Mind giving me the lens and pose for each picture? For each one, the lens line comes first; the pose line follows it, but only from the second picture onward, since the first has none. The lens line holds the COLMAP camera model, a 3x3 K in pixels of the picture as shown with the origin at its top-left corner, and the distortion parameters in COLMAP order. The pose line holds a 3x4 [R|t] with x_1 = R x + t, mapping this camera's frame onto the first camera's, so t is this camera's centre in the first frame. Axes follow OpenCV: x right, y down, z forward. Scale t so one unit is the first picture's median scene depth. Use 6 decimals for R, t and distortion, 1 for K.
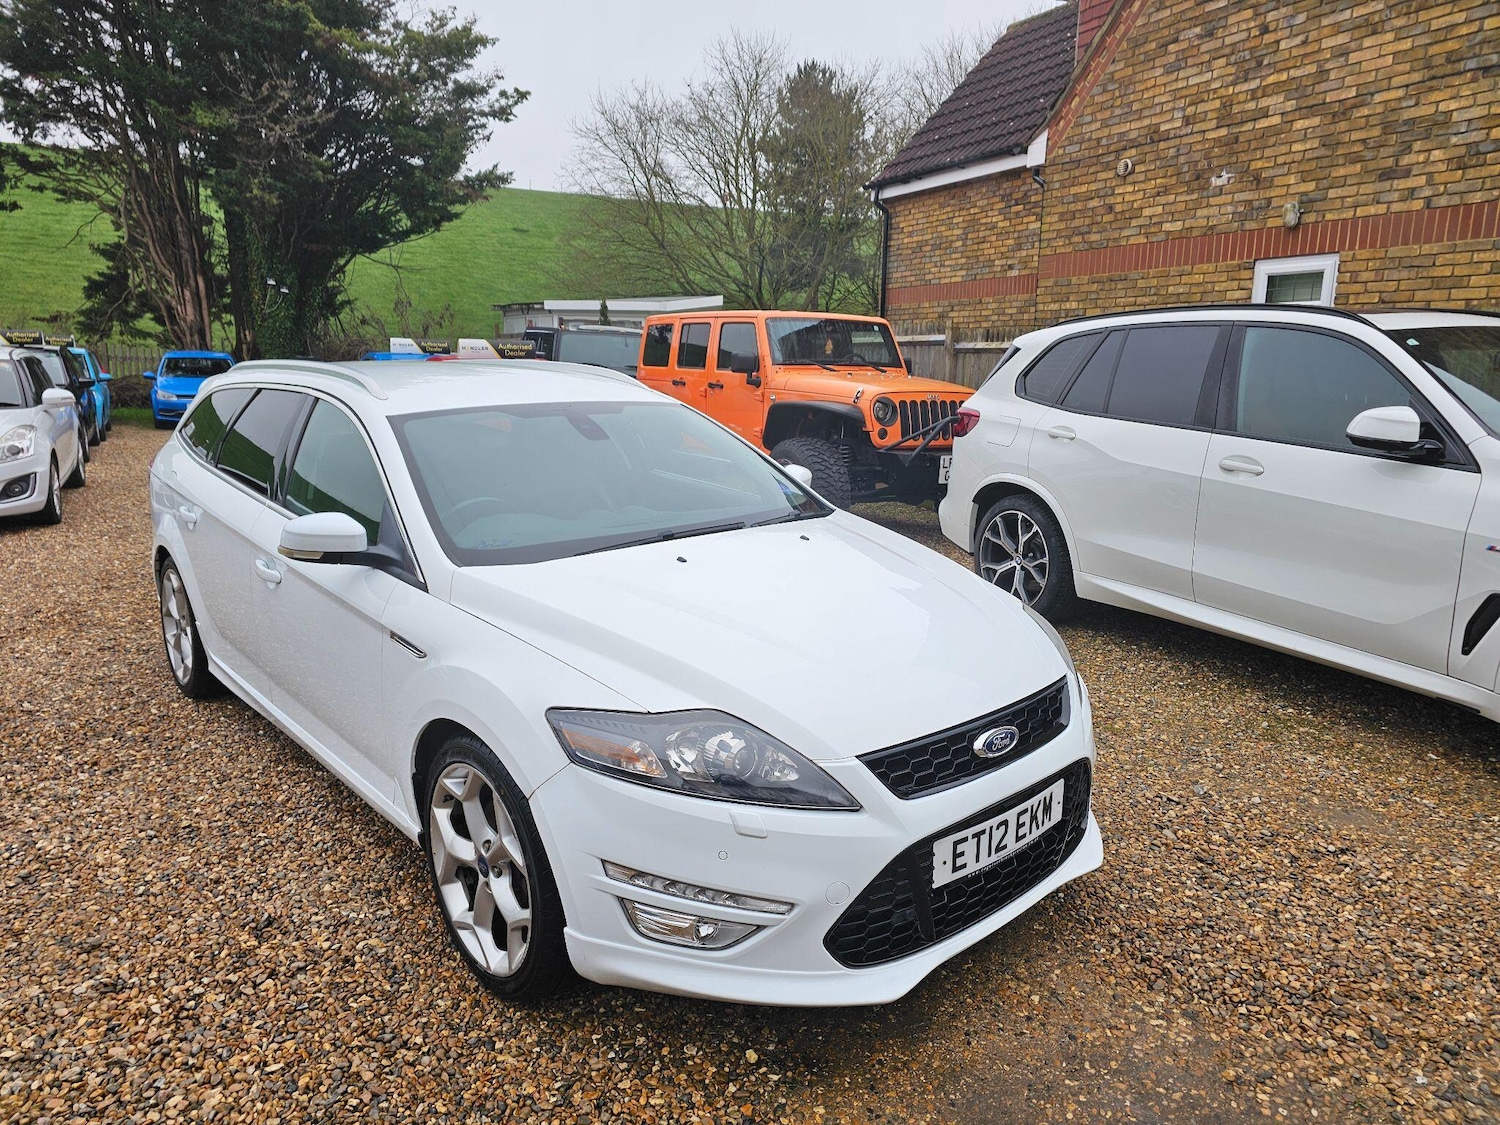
lens RADIAL K [[996.7, 0, 746.7], [0, 996.7, 558.8], [0, 0, 1]] dist [0.058456, -0.039446]
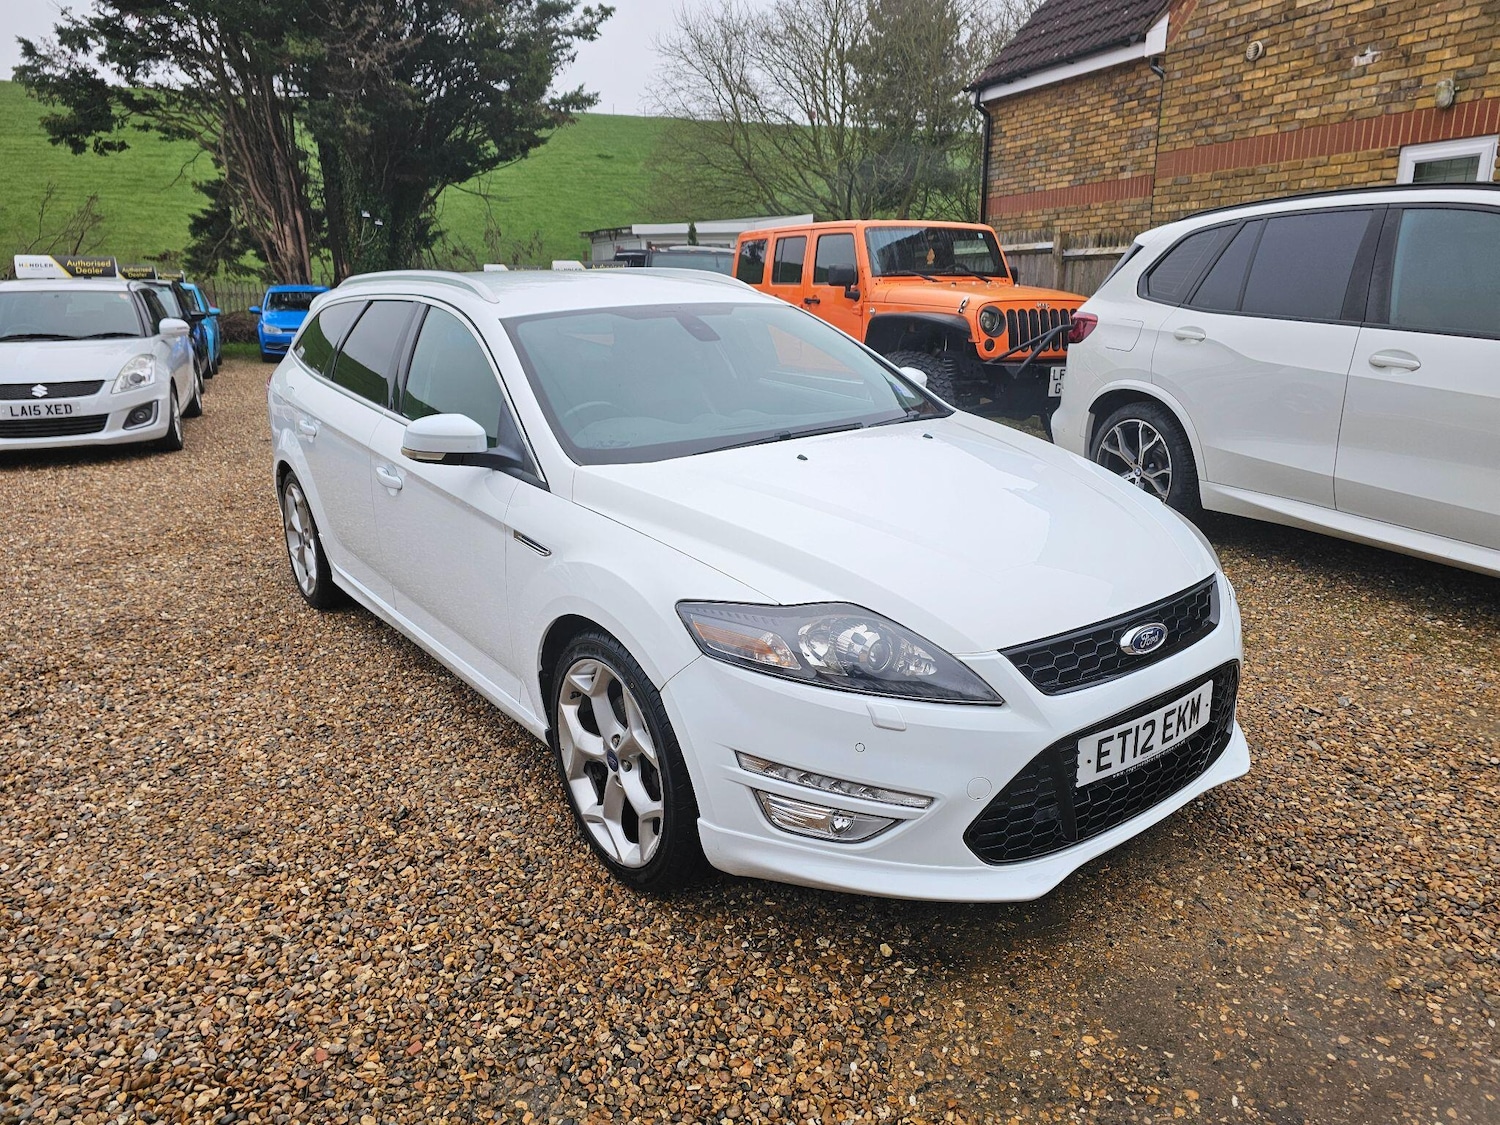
lens RADIAL K [[996.7, 0, 756.9], [0, 996.7, 555.0], [0, 0, 1]] dist [0.058456, -0.039446]
pose [[0.997049, -0.003189, -0.076708, -0.012592], [0.008160, 0.997880, 0.064574, 0.011509], [0.076339, -0.065009, 0.994960, 0.009171]]
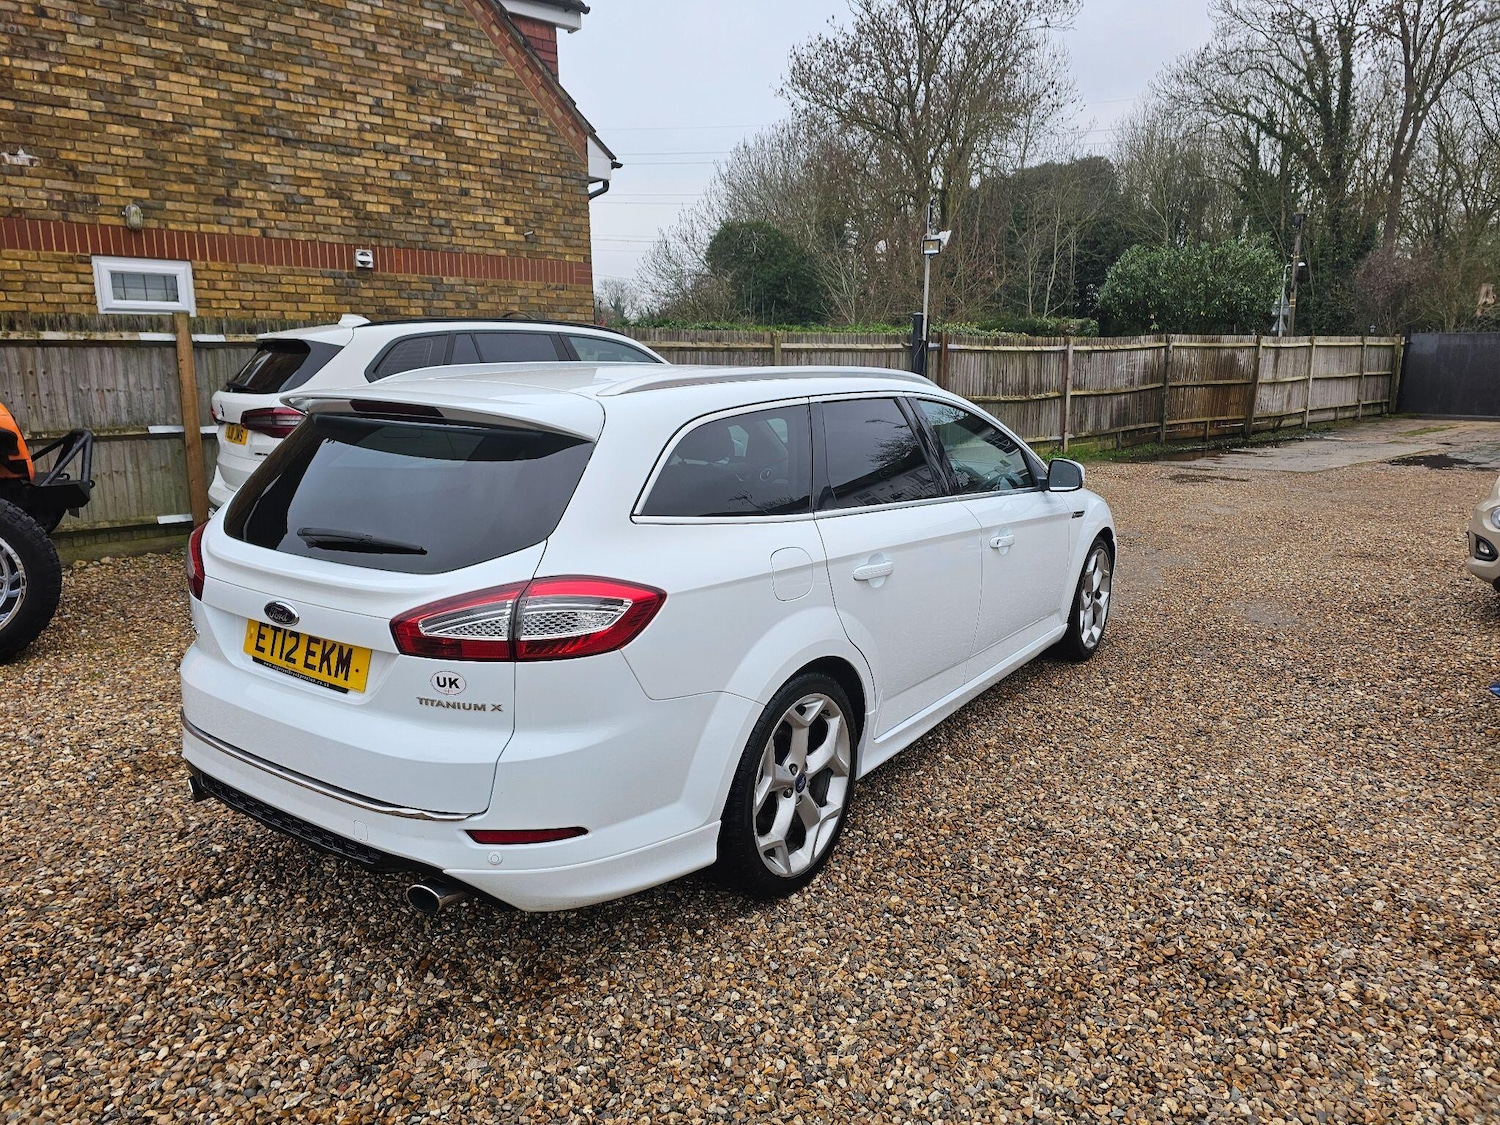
lens RADIAL K [[996.7, 0, 760.0], [0, 996.7, 556.9], [0, 0, 1]] dist [0.058456, -0.039446]
pose [[-0.243187, -0.195767, 0.950018, -0.638757], [0.191458, 0.950465, 0.244869, -0.131006], [-0.950896, 0.241438, -0.193660, 0.632612]]
